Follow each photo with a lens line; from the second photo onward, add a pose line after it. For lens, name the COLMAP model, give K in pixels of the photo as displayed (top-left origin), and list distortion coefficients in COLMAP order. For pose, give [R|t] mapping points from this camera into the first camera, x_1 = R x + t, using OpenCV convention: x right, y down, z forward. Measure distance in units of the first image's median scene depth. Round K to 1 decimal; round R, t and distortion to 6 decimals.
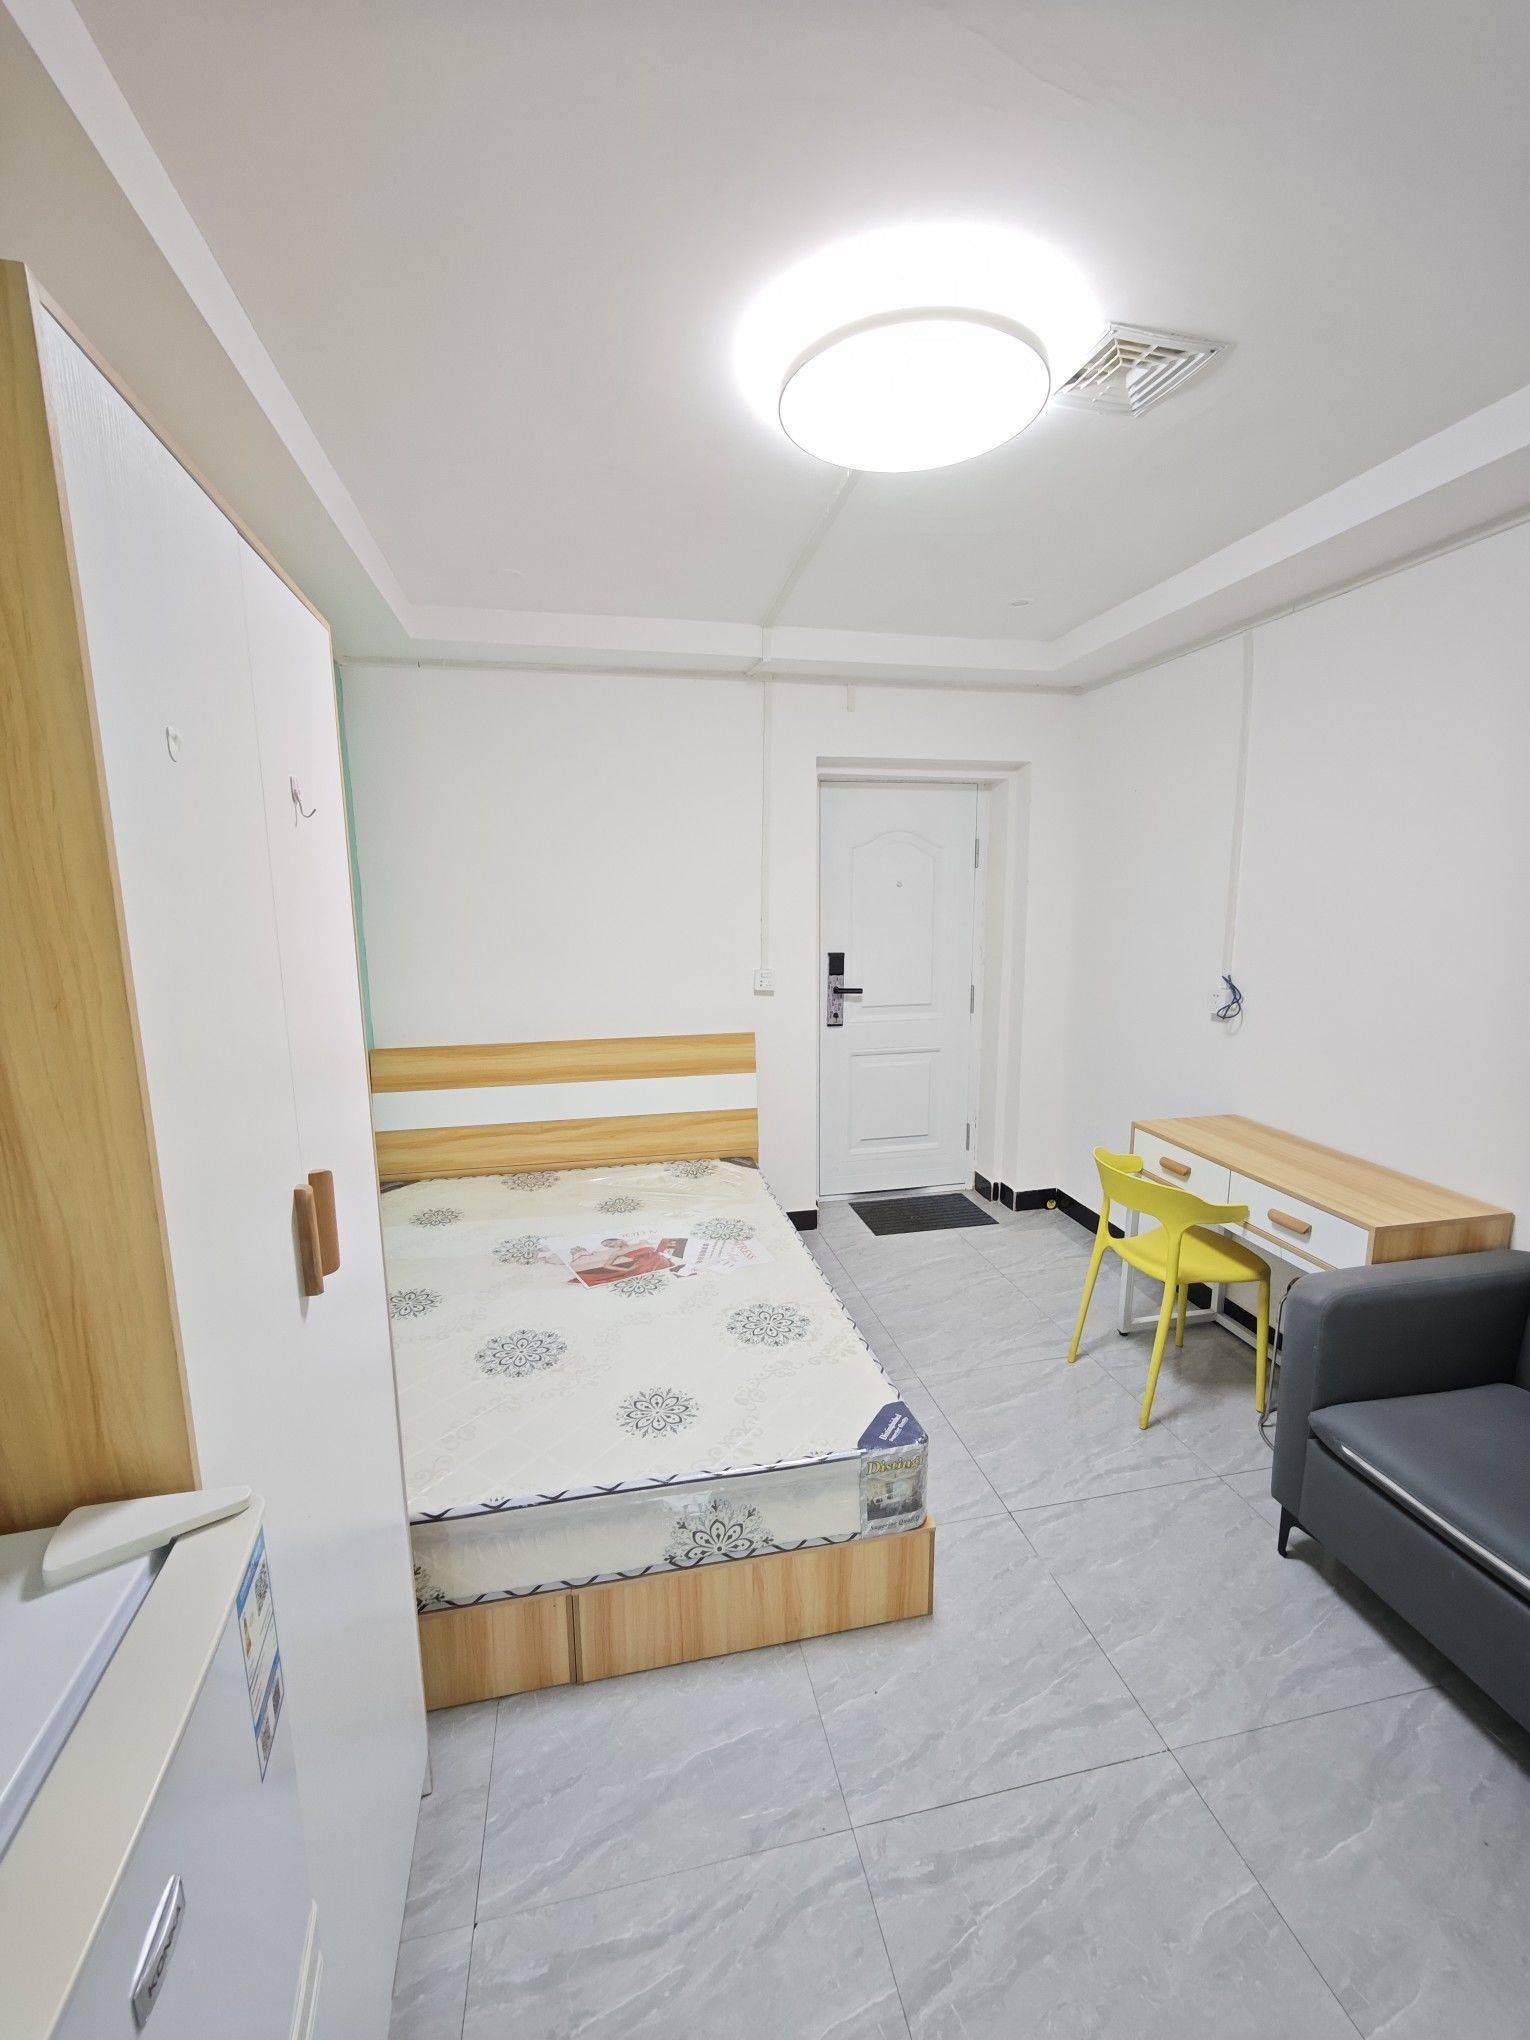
lens RADIAL K [[846.3, 0, 764.4], [0, 846.3, 1031.4], [0, 0, 1]] dist [0.005086, 0.000706]
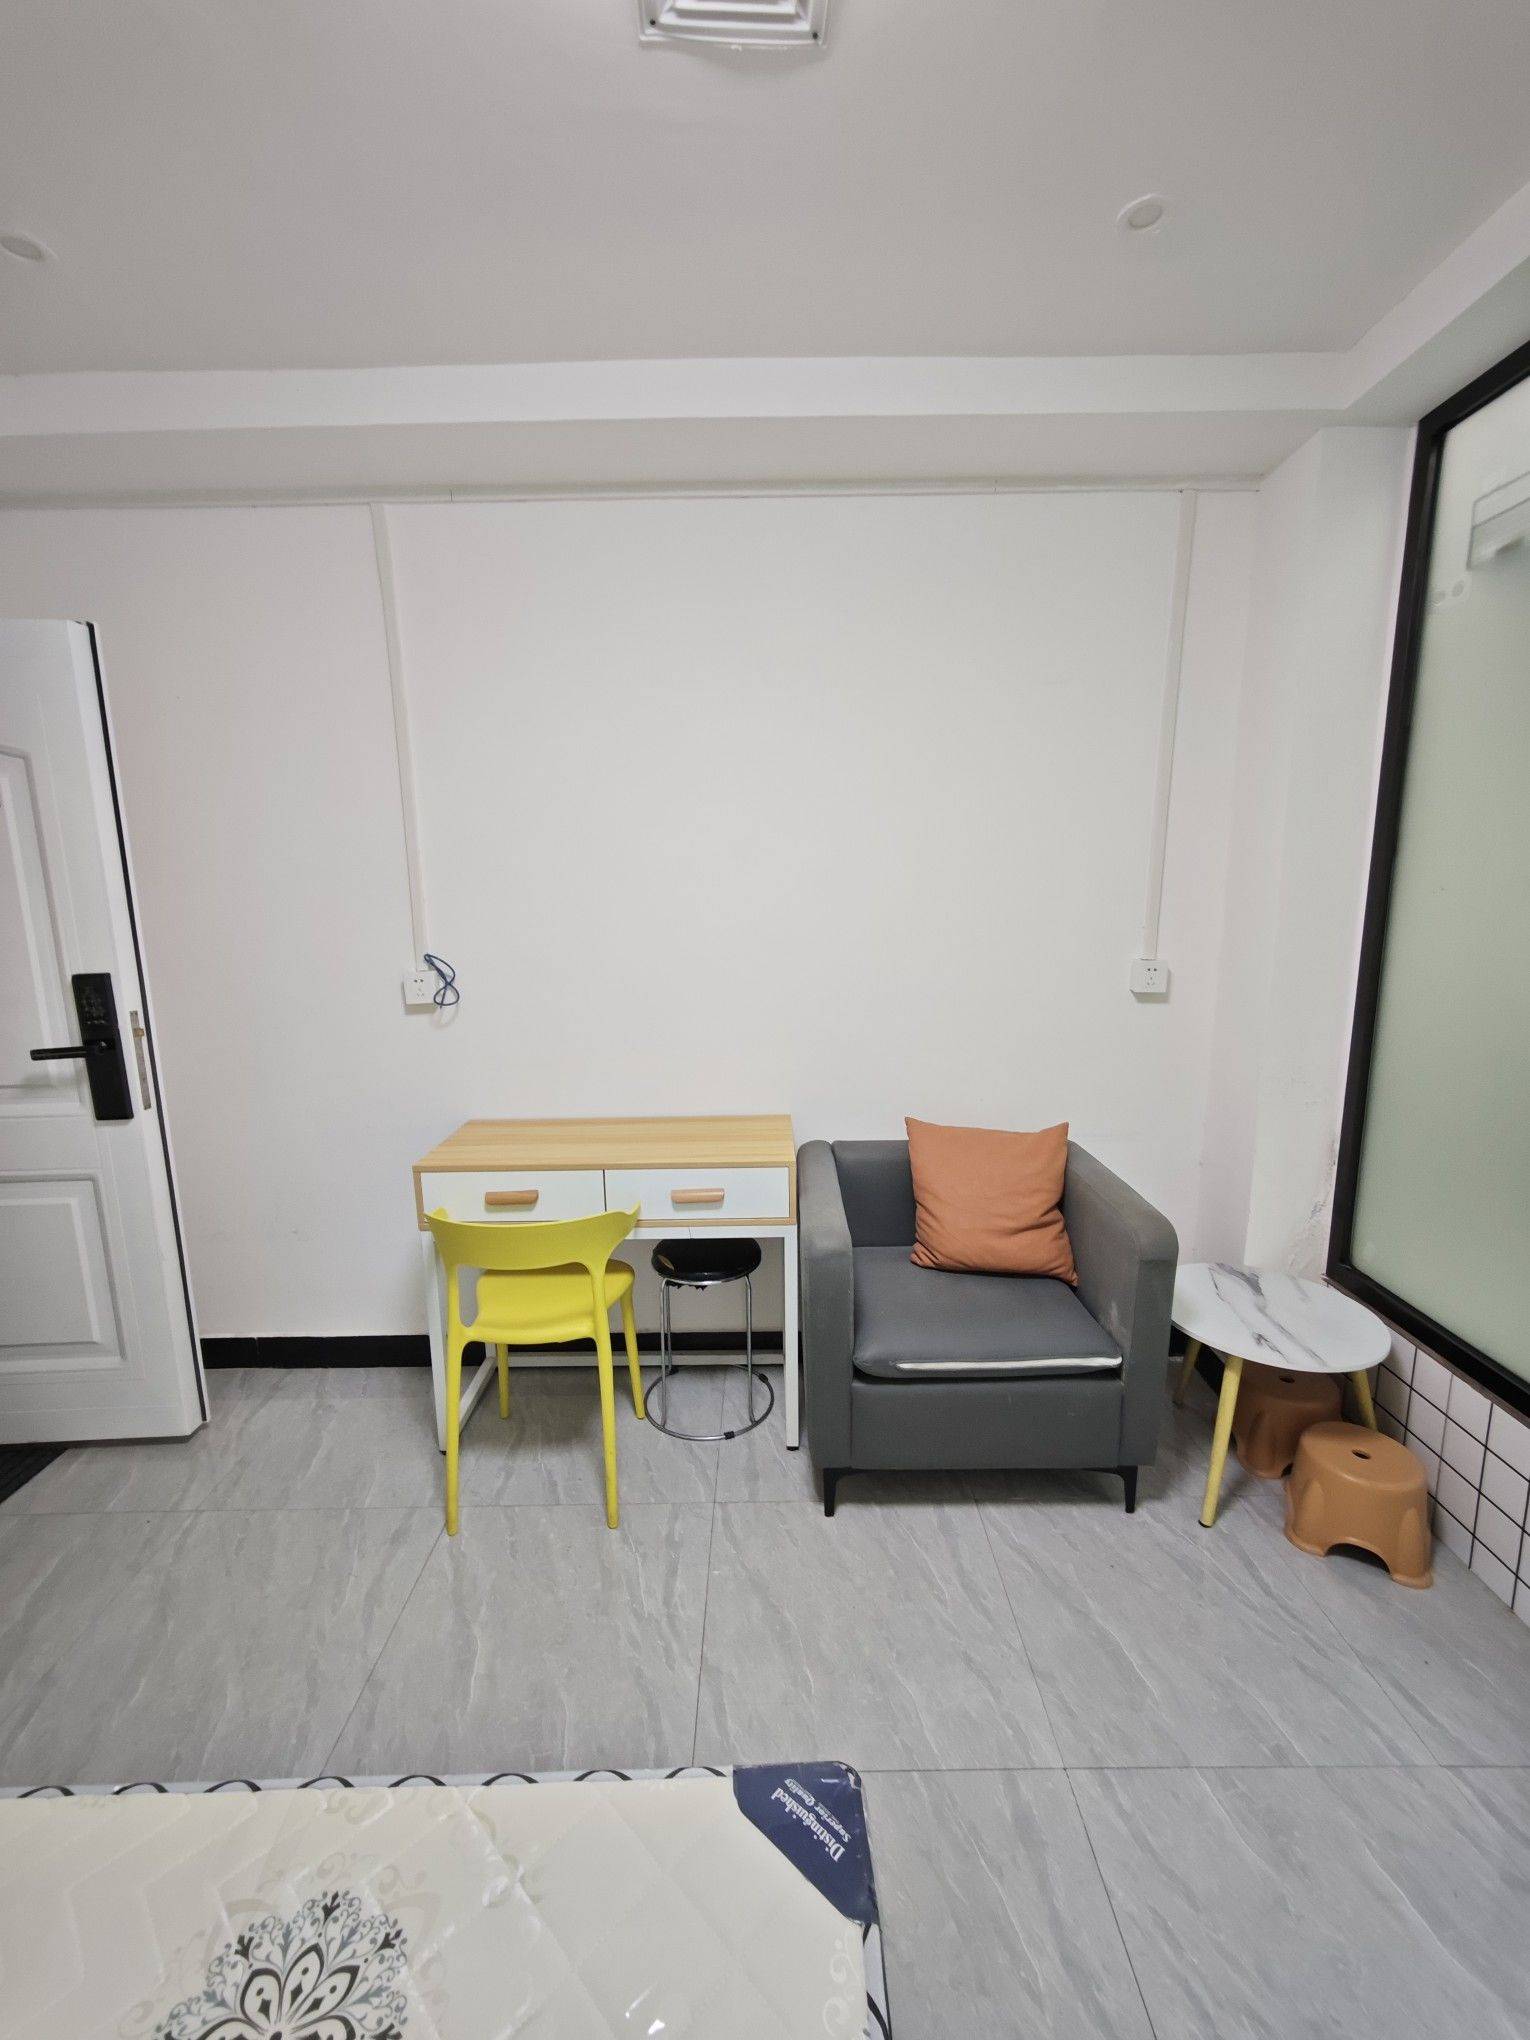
lens RADIAL K [[846.3, 0, 778.4], [0, 846.3, 1026.8], [0, 0, 1]] dist [0.005086, 0.000706]
pose [[0.192445, -0.160148, 0.968151, -0.192904], [0.170830, 0.976996, 0.127654, -0.049872], [-0.966324, 0.140823, 0.215377, 0.589733]]
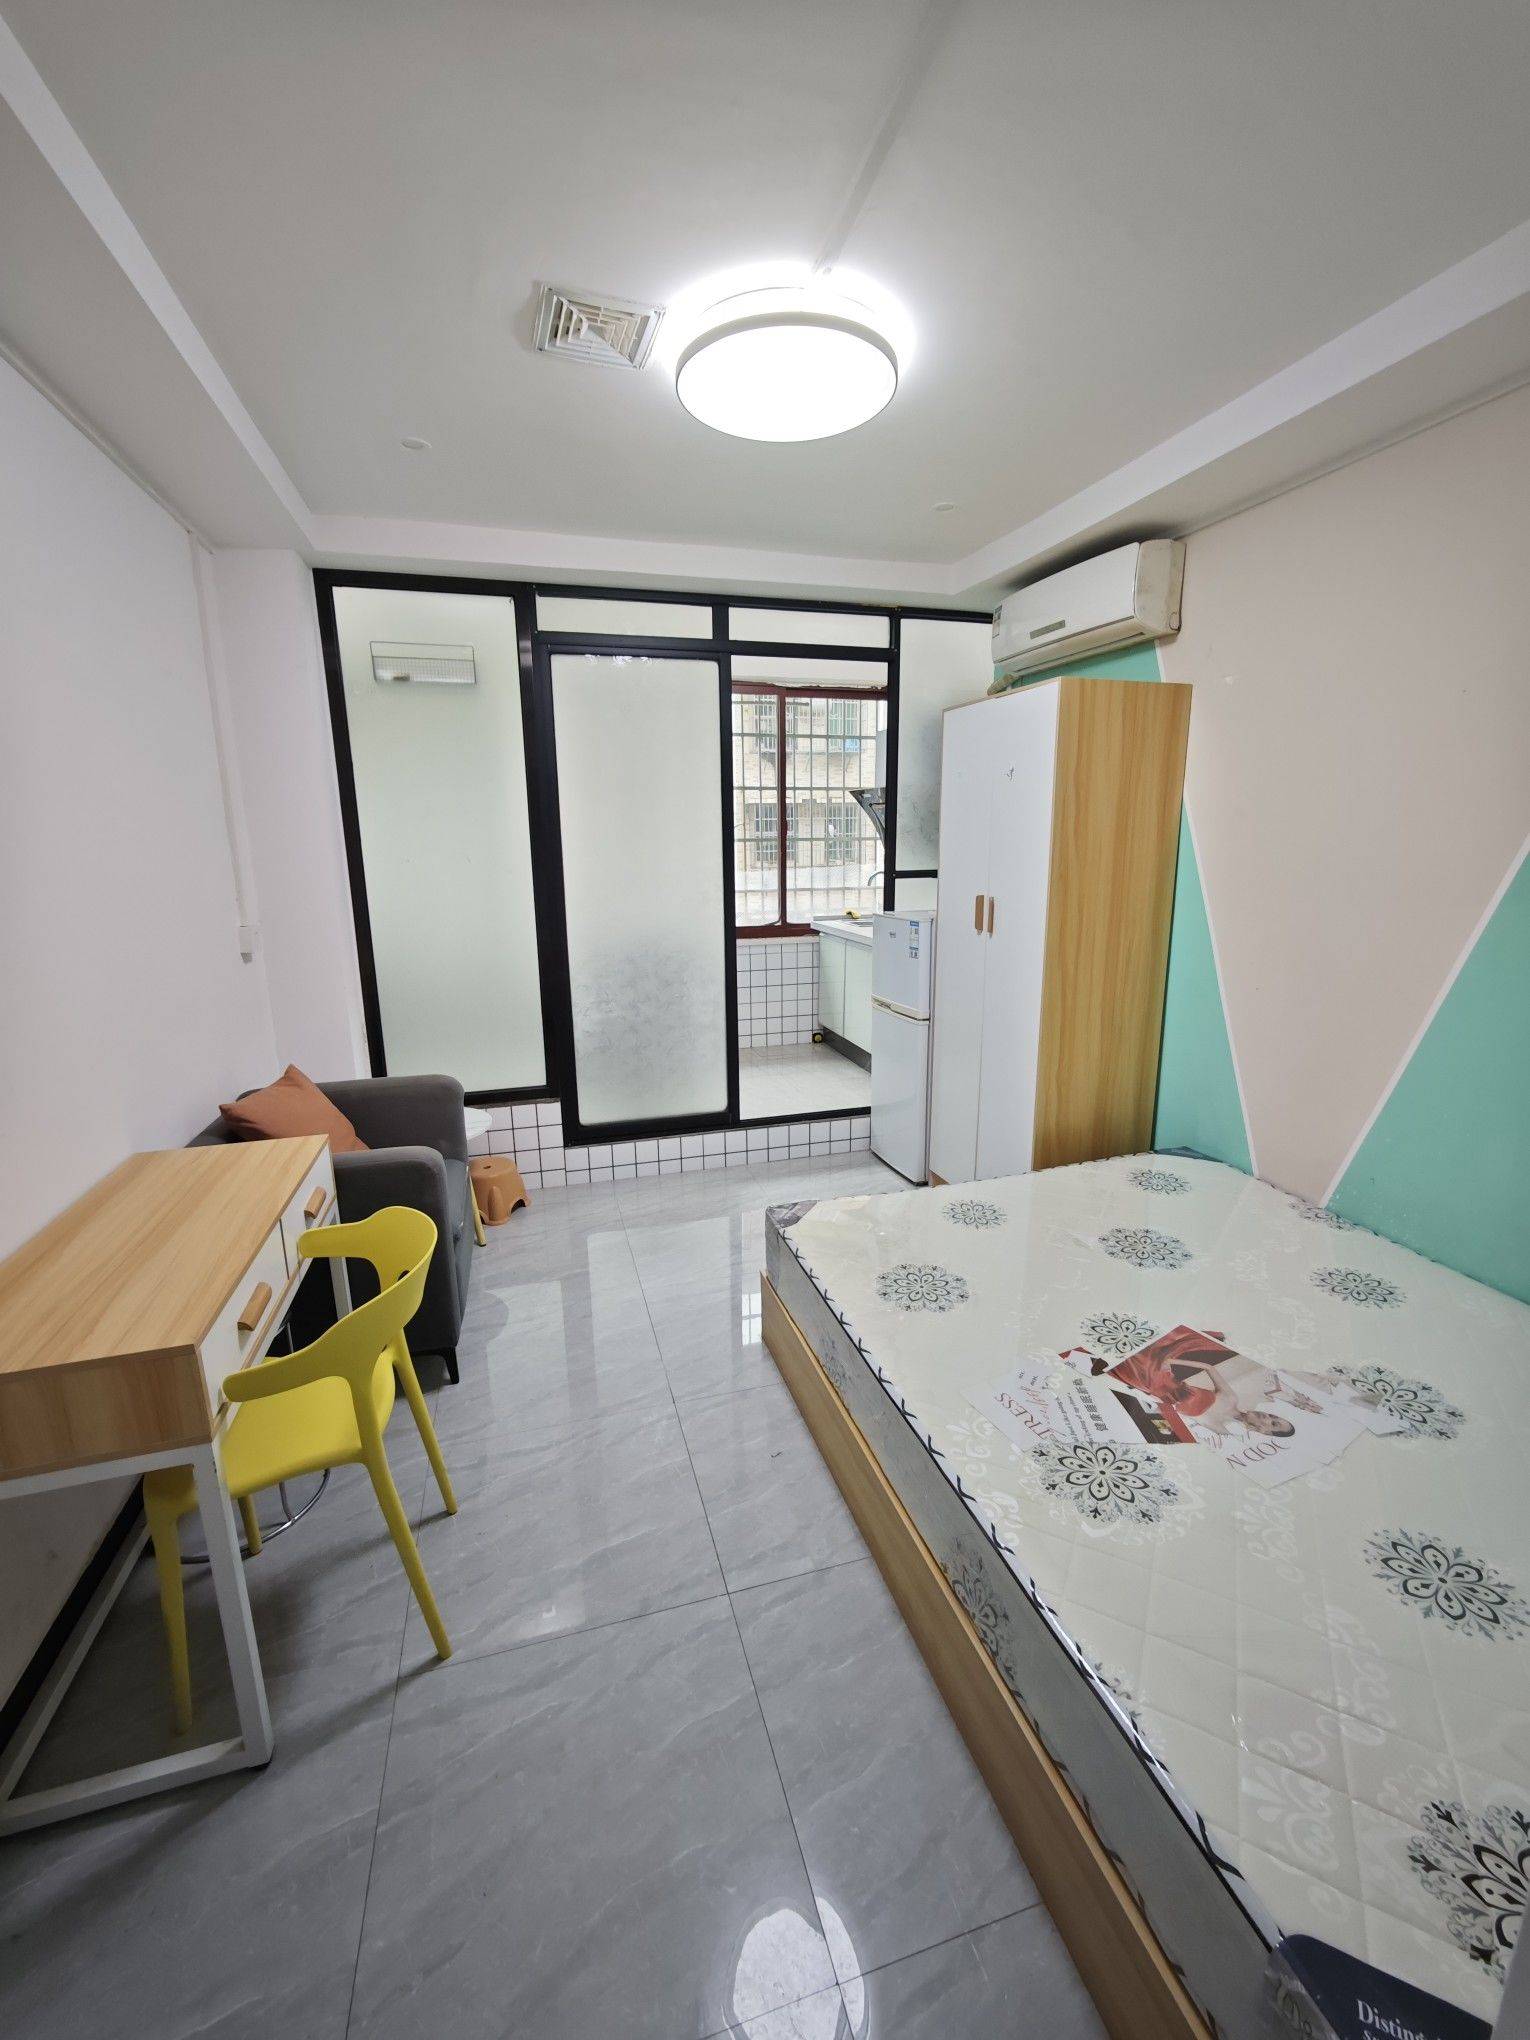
lens RADIAL K [[846.3, 0, 772.8], [0, 846.3, 1020.2], [0, 0, 1]] dist [0.005086, 0.000706]
pose [[-0.996455, 0.033102, -0.077344, 0.192984], [0.001505, 0.926207, 0.377012, -0.221143], [0.084116, 0.375559, -0.922973, 1.485962]]
